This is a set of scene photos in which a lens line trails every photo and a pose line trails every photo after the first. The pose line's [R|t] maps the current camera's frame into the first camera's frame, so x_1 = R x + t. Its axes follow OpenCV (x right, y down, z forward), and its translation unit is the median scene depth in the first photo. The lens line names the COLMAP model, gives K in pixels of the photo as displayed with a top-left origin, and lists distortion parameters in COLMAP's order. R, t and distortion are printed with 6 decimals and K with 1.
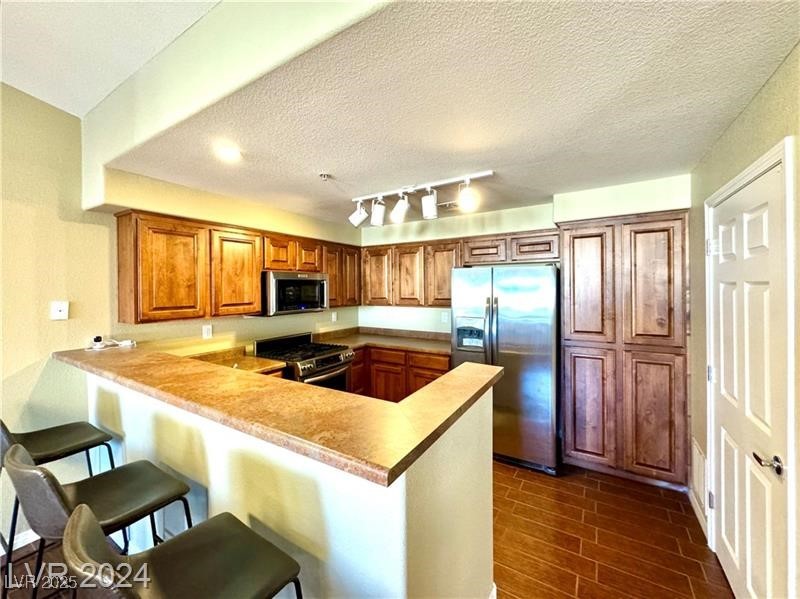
lens RADIAL K [[322.5, 0, 400.0], [0, 322.5, 287.9], [0, 0, 1]] dist [-0.000420, -0.000042]
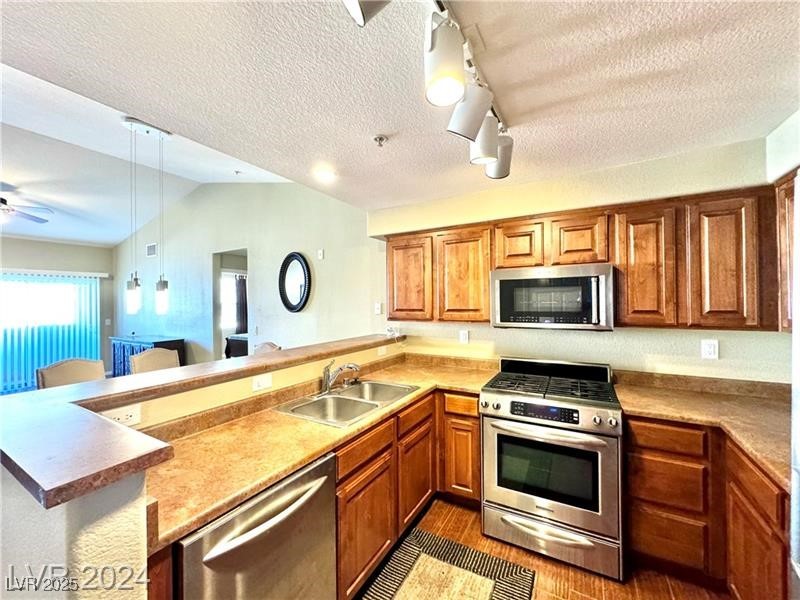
lens RADIAL K [[317.4, 0, 400.0], [0, 317.4, 300.0], [0, 0, 1]] dist [-0.001179, 0.000083]
pose [[0.024076, 0.001786, -0.999709, 0.409530], [0.006949, 0.999974, 0.001954, 0.019573], [0.999686, -0.006994, 0.024063, 0.828182]]
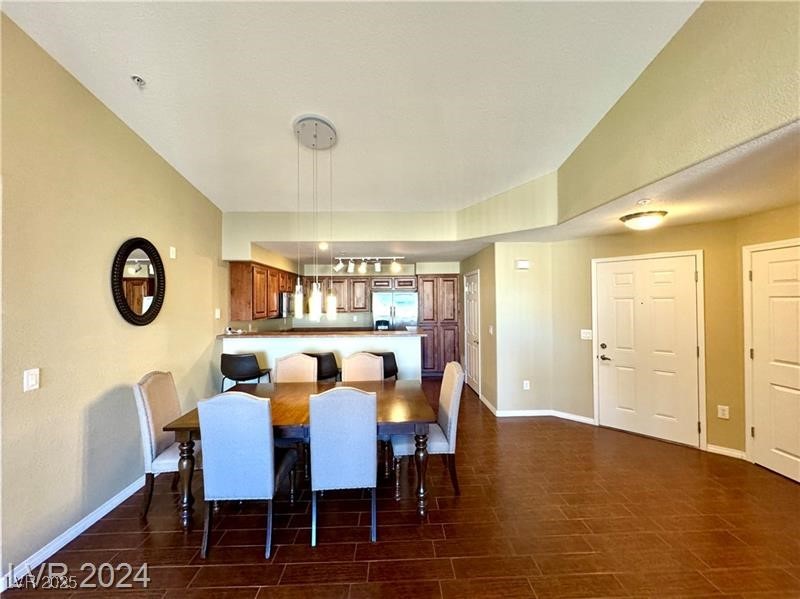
lens RADIAL K [[319.8, 0, 400.0], [0, 319.8, 299.5], [0, 0, 1]] dist [-0.000050, 0.000031]
pose [[0.833256, 0.002984, 0.552879, -0.929541], [0.002879, 0.999948, -0.009736, 0.005215], [-0.552880, 0.009704, 0.833204, -0.899219]]
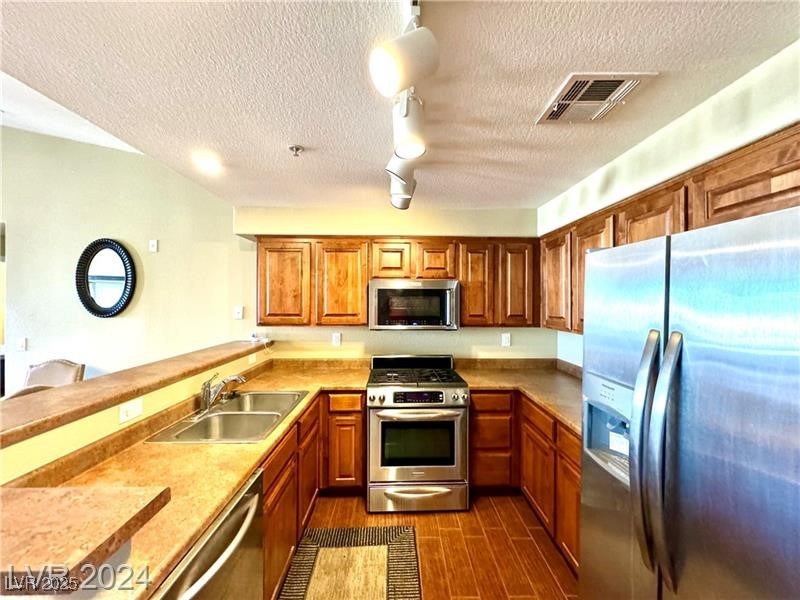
lens RADIAL K [[317.4, 0, 400.0], [0, 317.4, 300.0], [0, 0, 1]] dist [-0.001179, 0.000083]
pose [[0.537134, 0.008469, -0.843454, 0.426479], [-0.010160, 0.999942, 0.003570, 0.000232], [0.843435, 0.006652, 0.537189, 0.652051]]
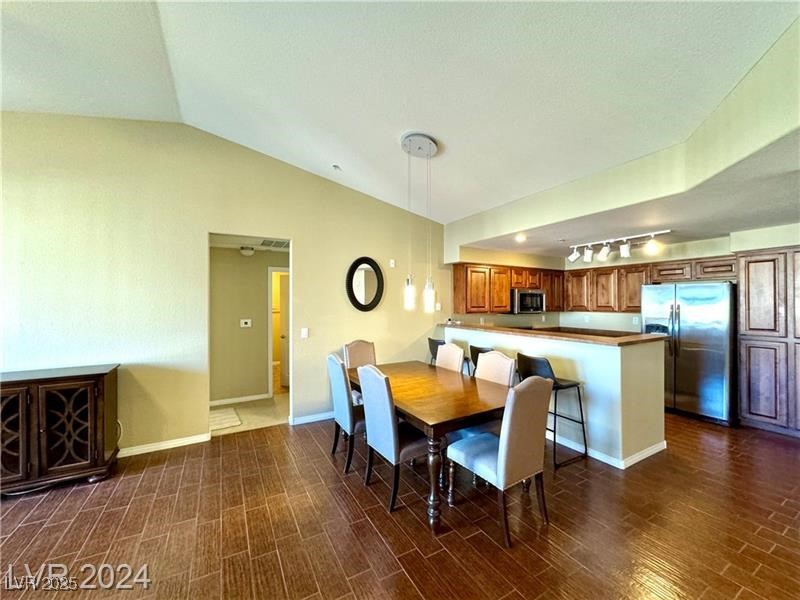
lens RADIAL K [[317.4, 0, 400.0], [0, 317.4, 300.0], [0, 0, 1]] dist [-0.001179, 0.000083]
pose [[0.877167, 0.003054, -0.480176, -0.131820], [-0.006061, 0.999971, -0.004713, 0.024265], [0.480148, 0.007045, 0.877159, -0.939067]]
